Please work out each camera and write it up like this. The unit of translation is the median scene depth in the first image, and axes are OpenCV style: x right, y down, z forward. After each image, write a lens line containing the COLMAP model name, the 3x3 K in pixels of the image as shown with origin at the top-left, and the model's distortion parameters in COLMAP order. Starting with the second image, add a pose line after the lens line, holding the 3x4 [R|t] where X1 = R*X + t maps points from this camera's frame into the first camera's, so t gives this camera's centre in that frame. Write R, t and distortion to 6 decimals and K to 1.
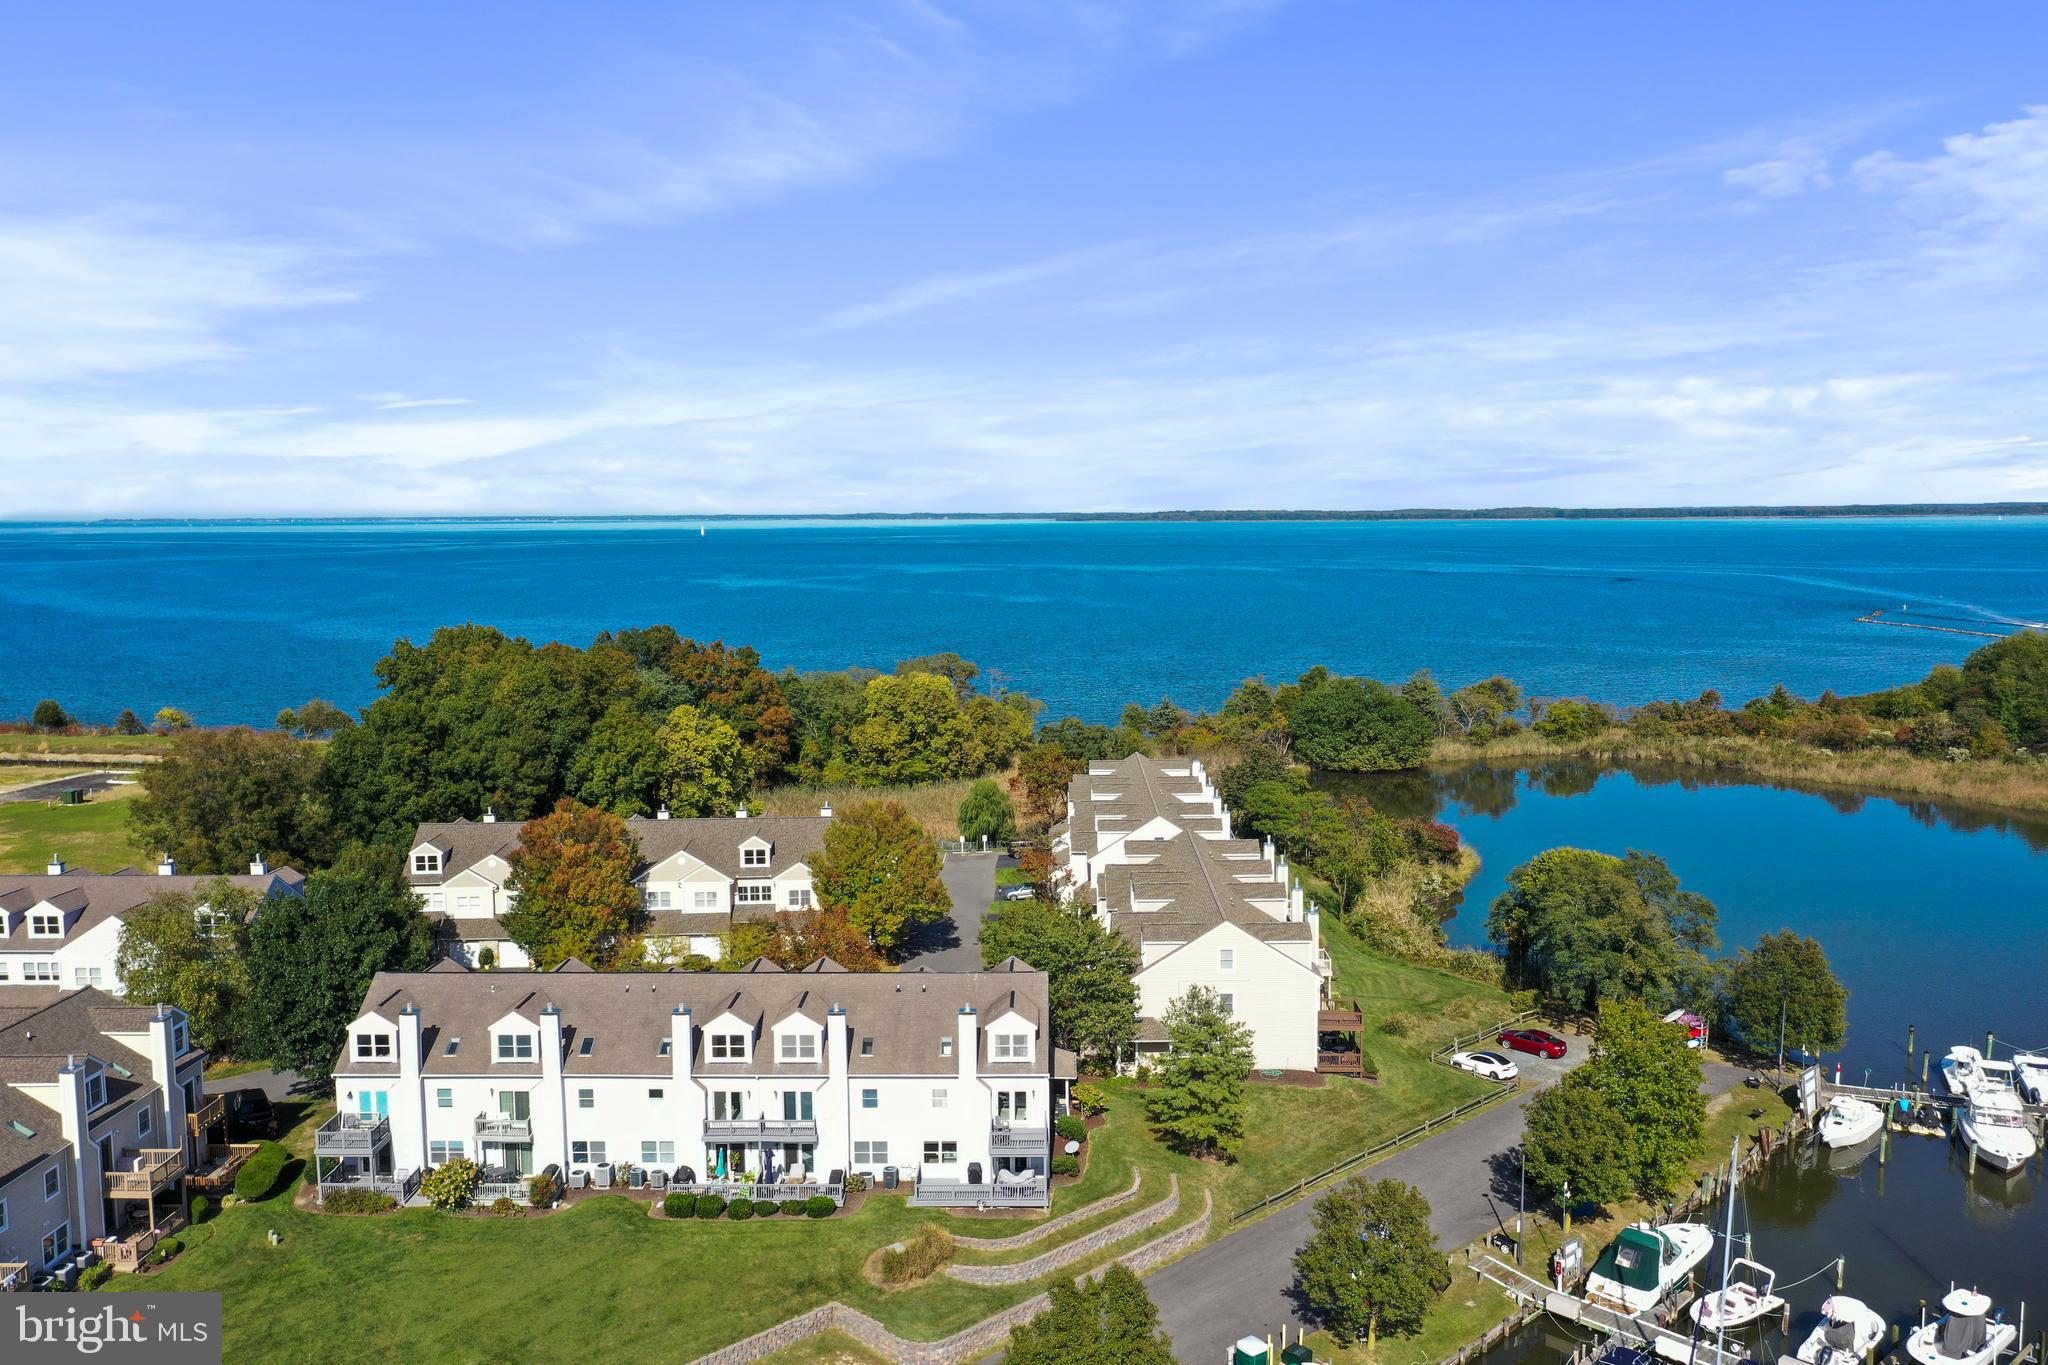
lens RADIAL K [[1603.3, 0, 1026.5], [0, 1603.3, 688.7], [0, 0, 1]] dist [0.003029, -0.004284]
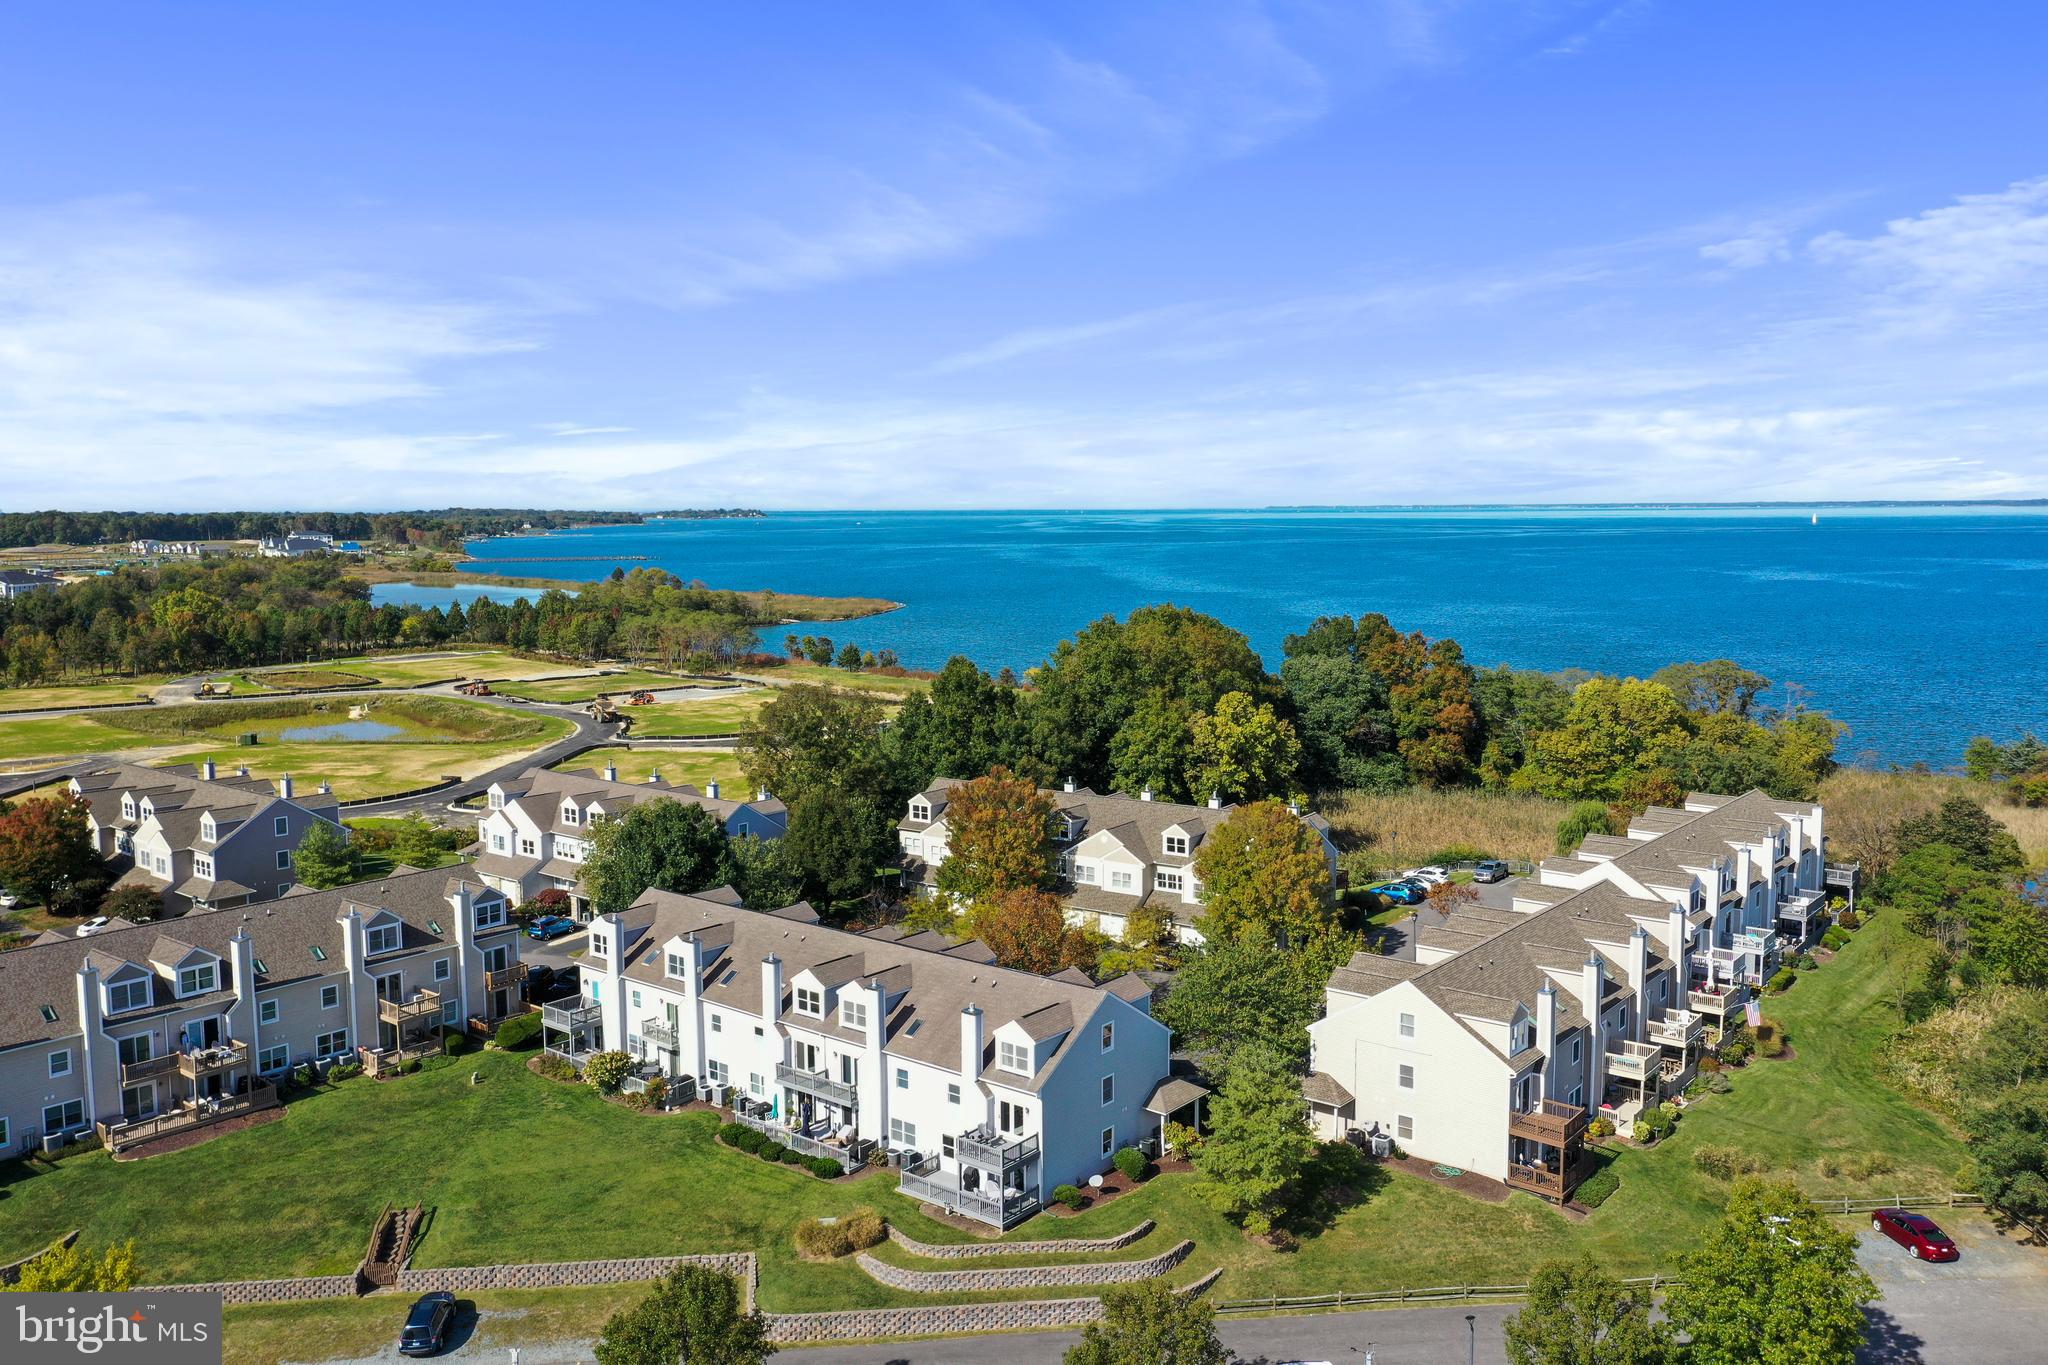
lens RADIAL K [[1603.3, 0, 1026.5], [0, 1603.3, 688.7], [0, 0, 1]] dist [0.003029, -0.004284]
pose [[0.789115, 0.070722, -0.610160, 0.561267], [-0.065458, 0.997375, 0.030947, -0.026302], [0.610747, 0.015520, 0.791673, 0.240953]]
